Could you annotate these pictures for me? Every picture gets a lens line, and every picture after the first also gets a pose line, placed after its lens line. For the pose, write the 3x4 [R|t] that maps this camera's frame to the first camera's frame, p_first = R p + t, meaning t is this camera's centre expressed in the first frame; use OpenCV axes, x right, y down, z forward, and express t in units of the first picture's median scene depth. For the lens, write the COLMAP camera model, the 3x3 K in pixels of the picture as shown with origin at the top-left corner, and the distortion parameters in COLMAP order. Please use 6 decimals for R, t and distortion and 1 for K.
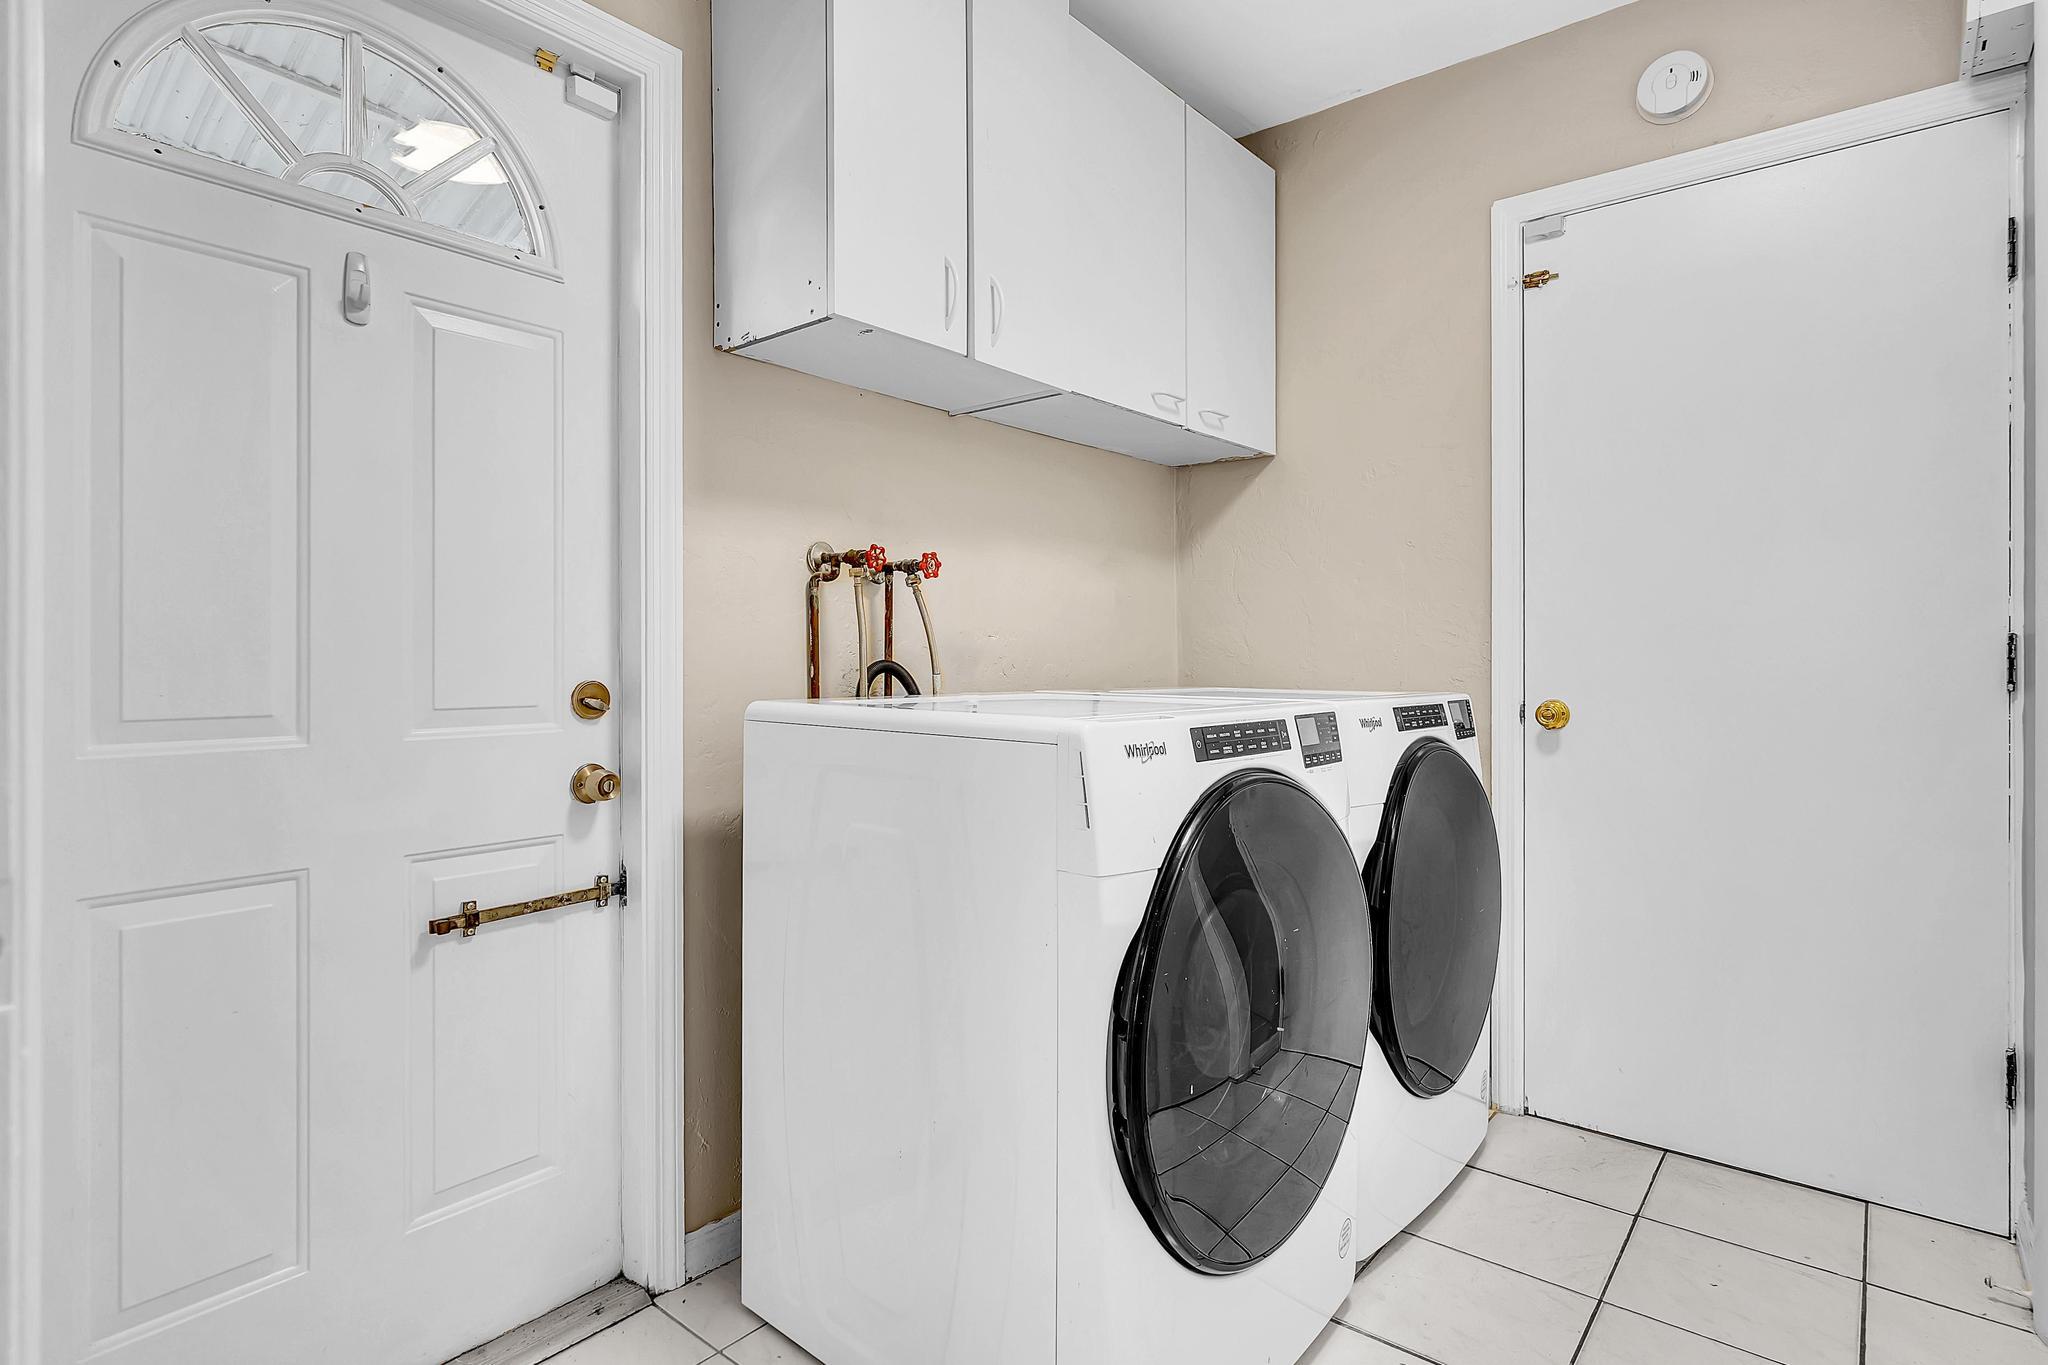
lens RADIAL K [[1037.7, 0, 1025.6], [0, 1037.7, 668.9], [0, 0, 1]] dist [-0.000444, 0.002672]
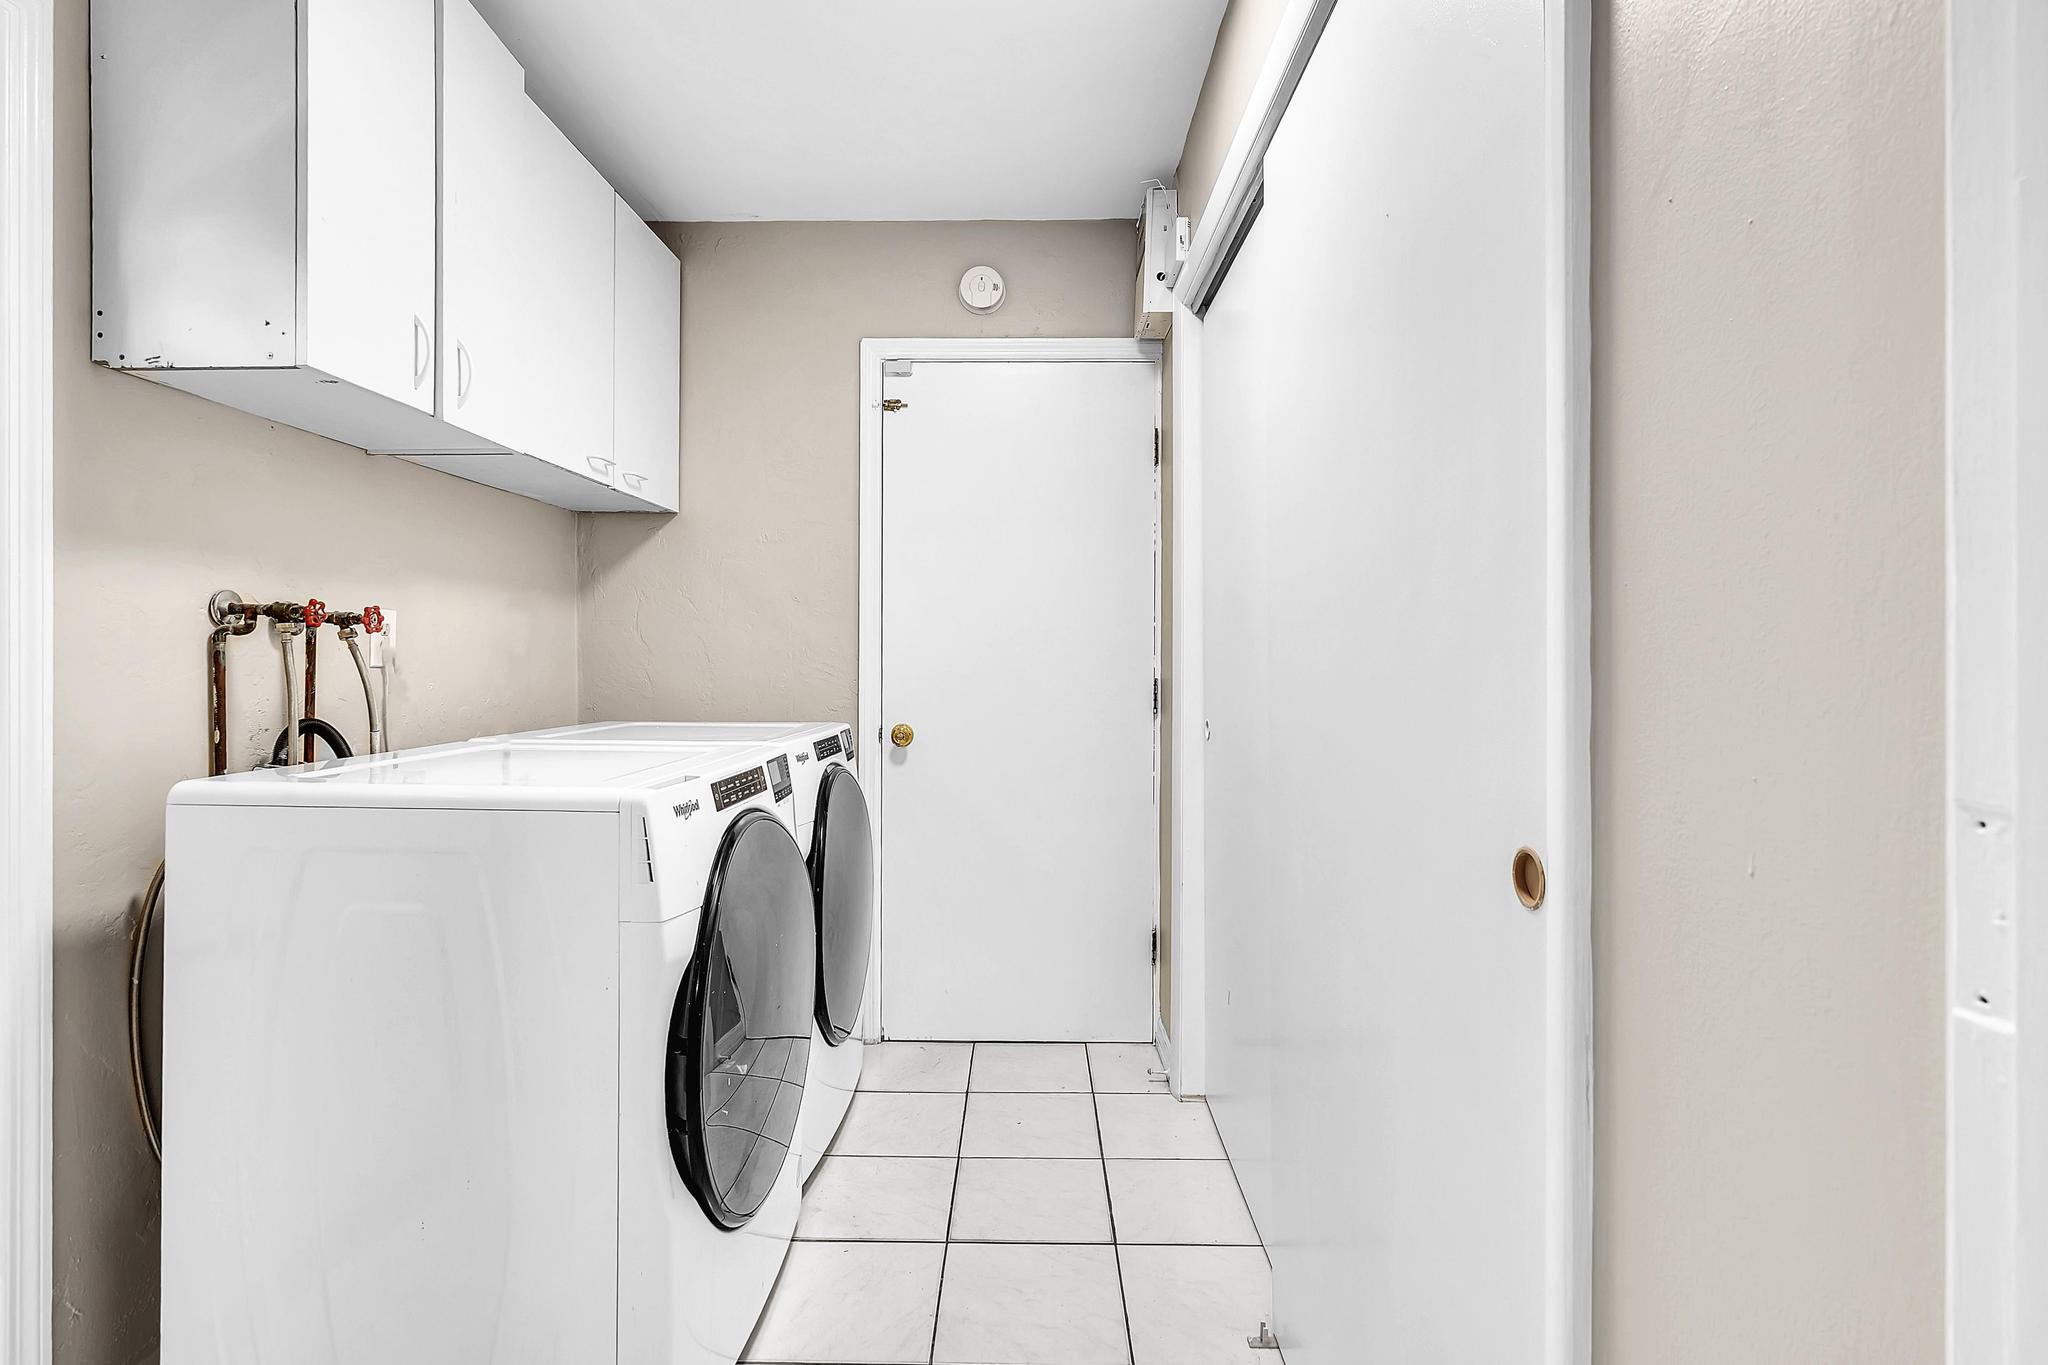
lens RADIAL K [[950.8, 0, 1008.6], [0, 950.8, 687.0], [0, 0, 1]] dist [-0.003923, 0.000332]
pose [[0.790178, -0.014718, 0.612700, -0.162076], [0.005316, 0.999839, 0.017162, -0.048424], [-0.612854, -0.010304, 0.790129, -0.050746]]
